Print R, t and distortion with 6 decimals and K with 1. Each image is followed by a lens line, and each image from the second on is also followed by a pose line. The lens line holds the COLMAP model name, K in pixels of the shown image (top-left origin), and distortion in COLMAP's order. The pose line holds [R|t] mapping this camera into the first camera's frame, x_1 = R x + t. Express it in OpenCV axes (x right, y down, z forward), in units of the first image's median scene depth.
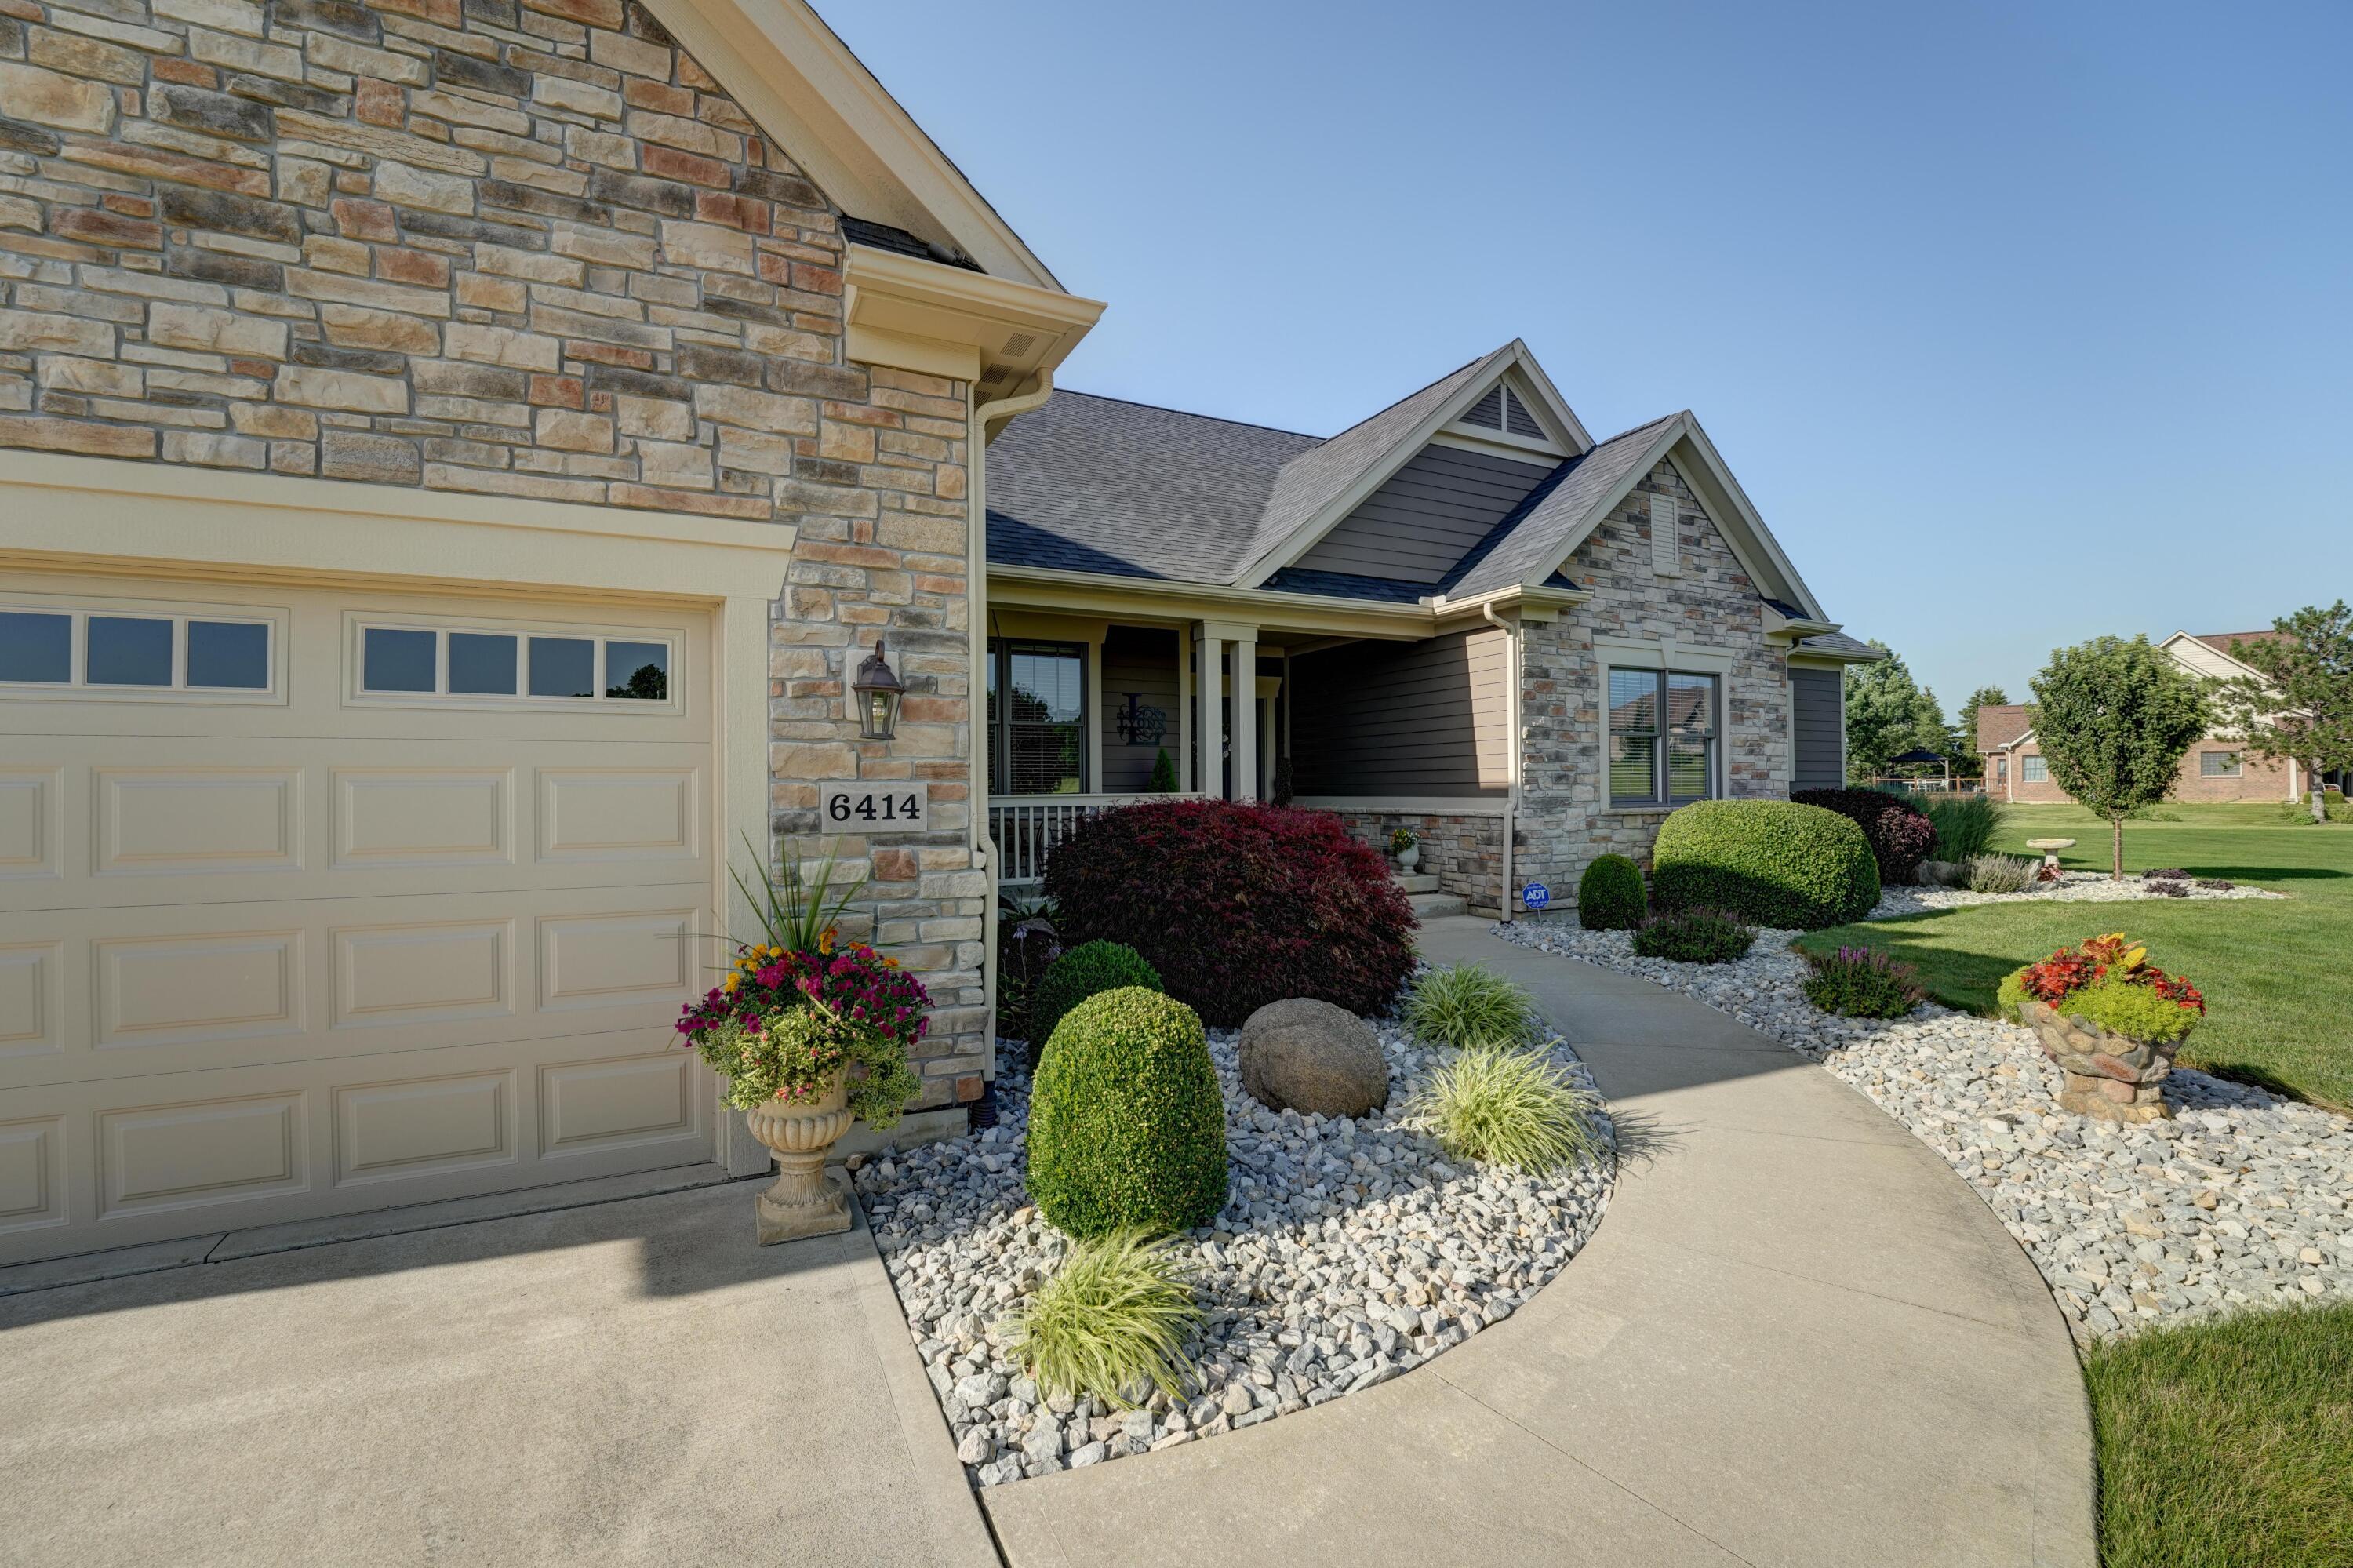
lens RADIAL K [[978.2, 0, 1164.6], [0, 978.2, 781.9], [0, 0, 1]] dist [-0.026765, 0.000863]
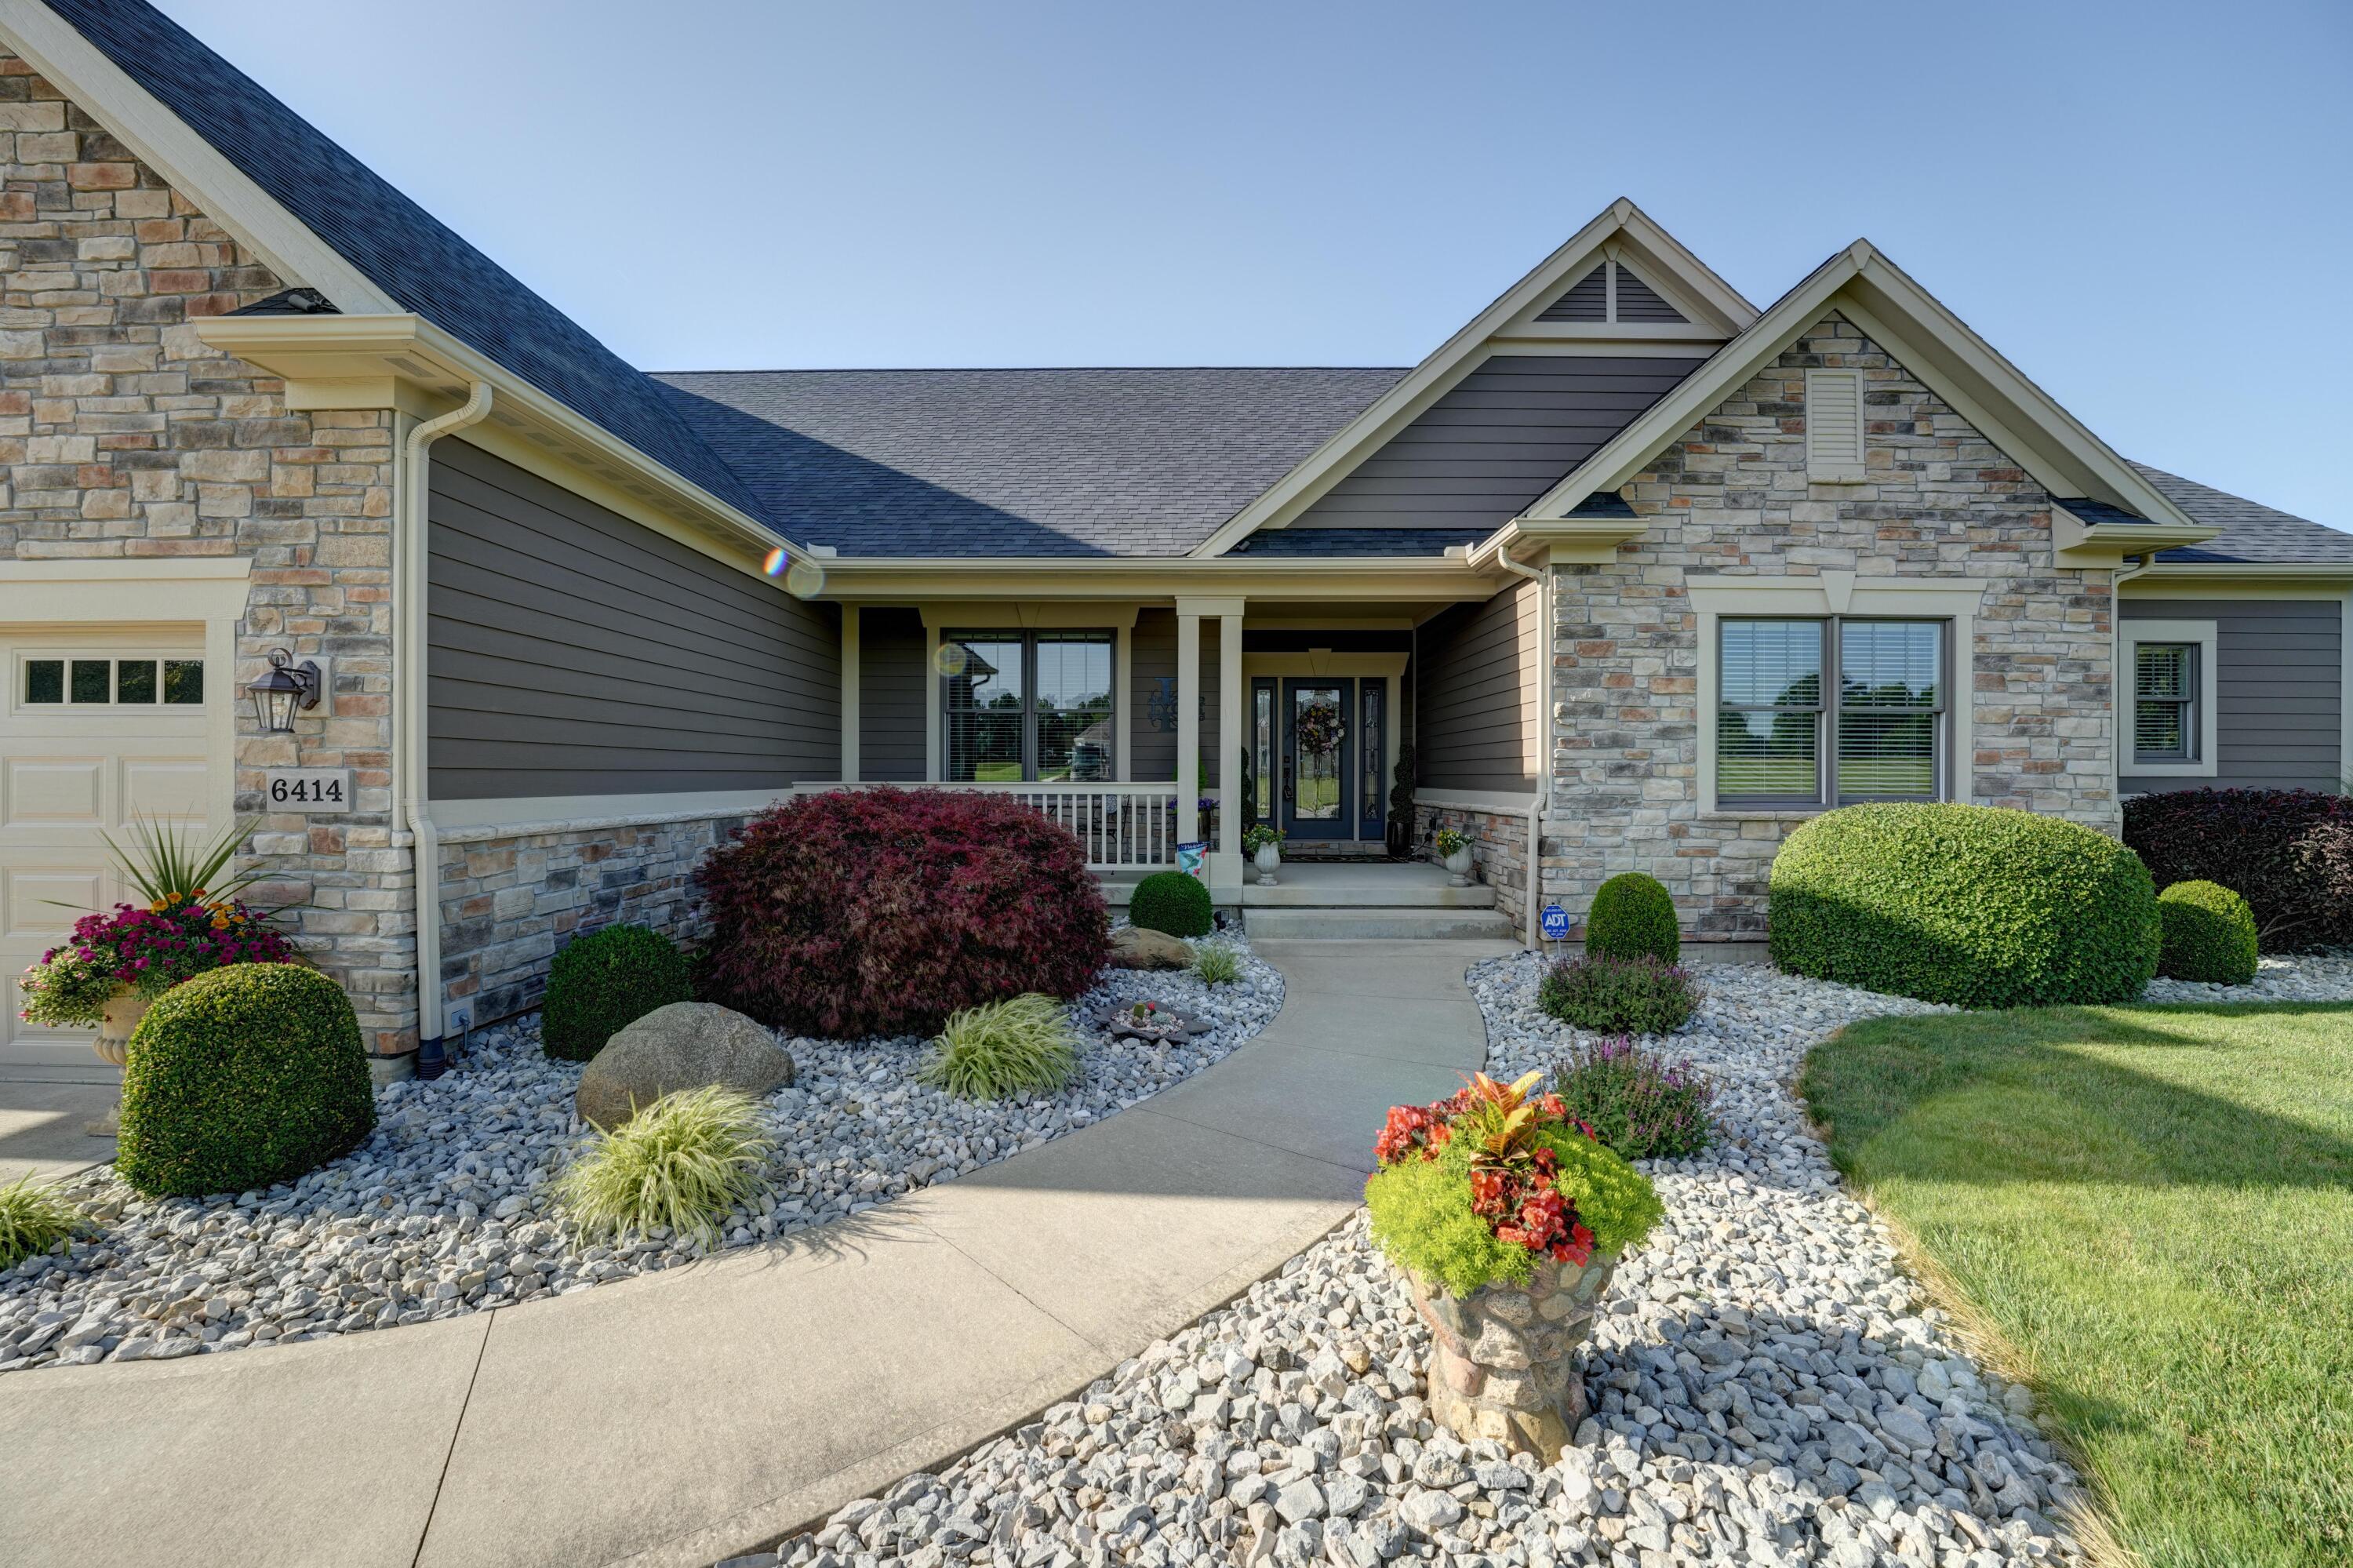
lens RADIAL K [[954.5, 0, 1157.0], [0, 954.5, 781.1], [0, 0, 1]] dist [-0.036475, 0.007136]
pose [[0.887222, 0.012776, -0.461167, 1.116576], [-0.006499, 0.999863, 0.015196, -0.008976], [0.461298, -0.010485, 0.887183, 0.476623]]
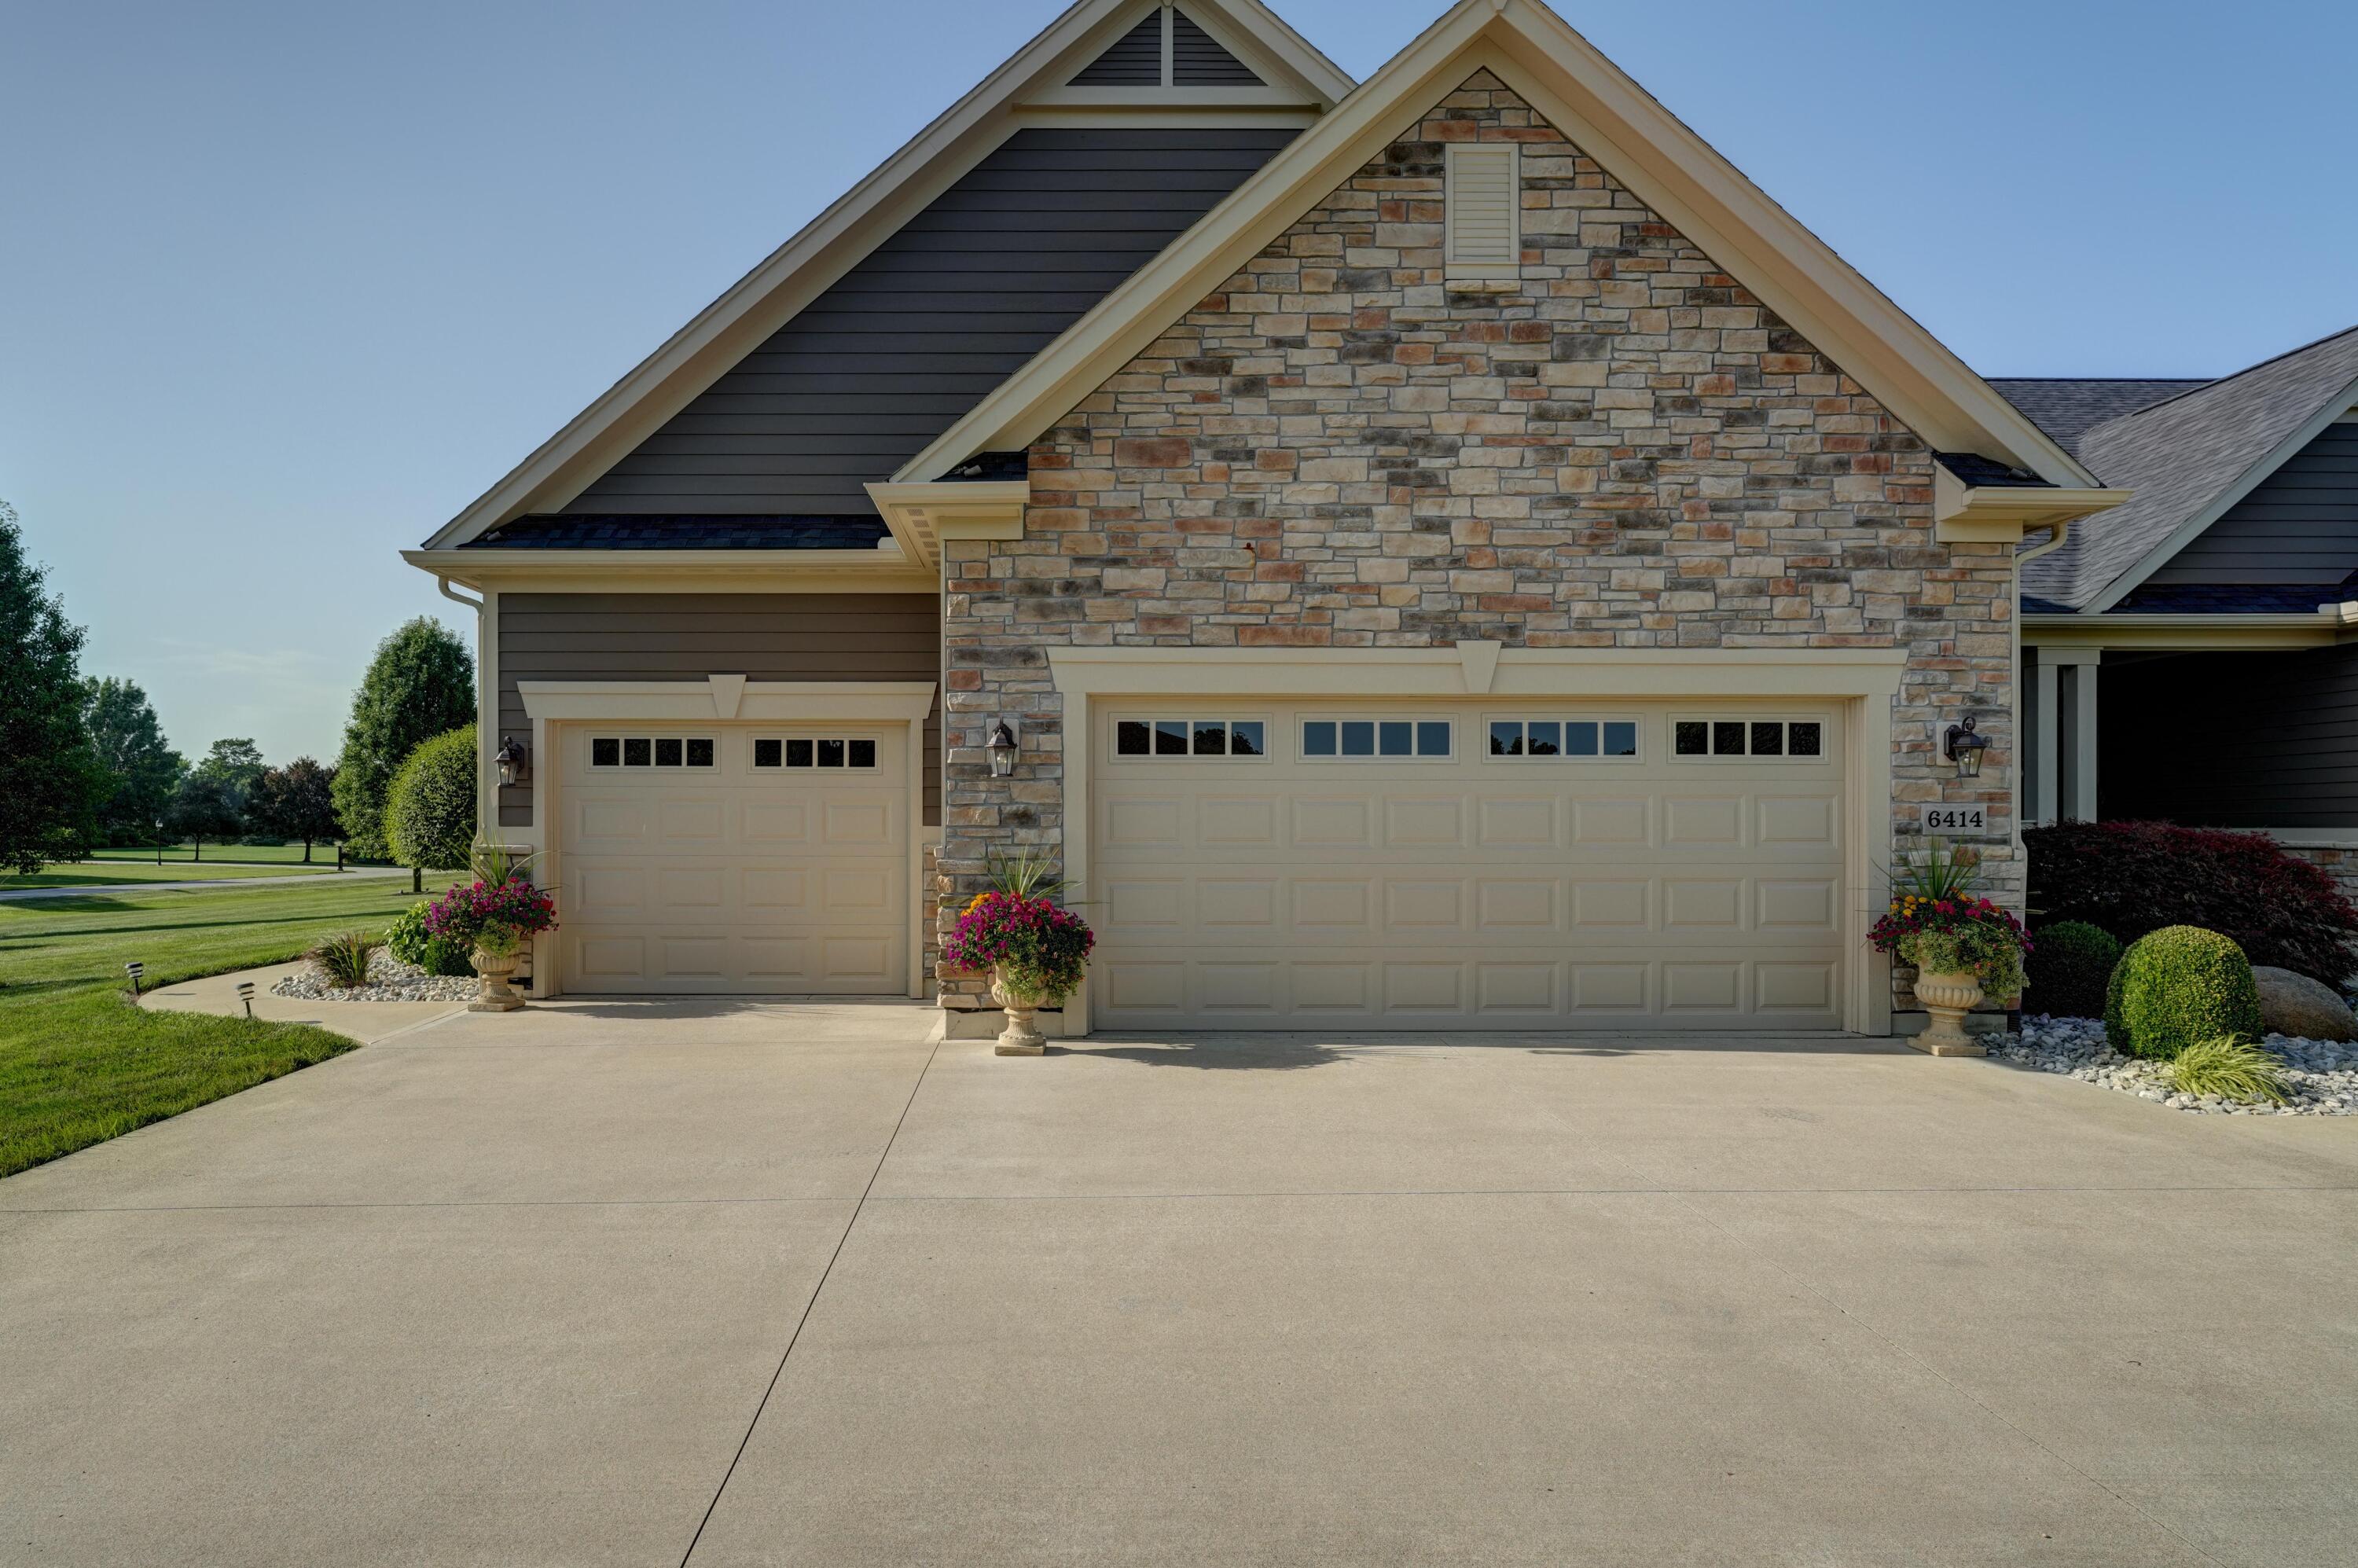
lens RADIAL K [[1302.7, 0, 1084.5], [0, 1302.7, 830.7], [0, 0, 1]] dist [-0.001659, -0.000013]
pose [[0.900979, 0.008108, -0.433786, -0.654819], [-0.003383, 0.999926, 0.011664, 0.024475], [0.433849, -0.009042, 0.900940, -1.552428]]
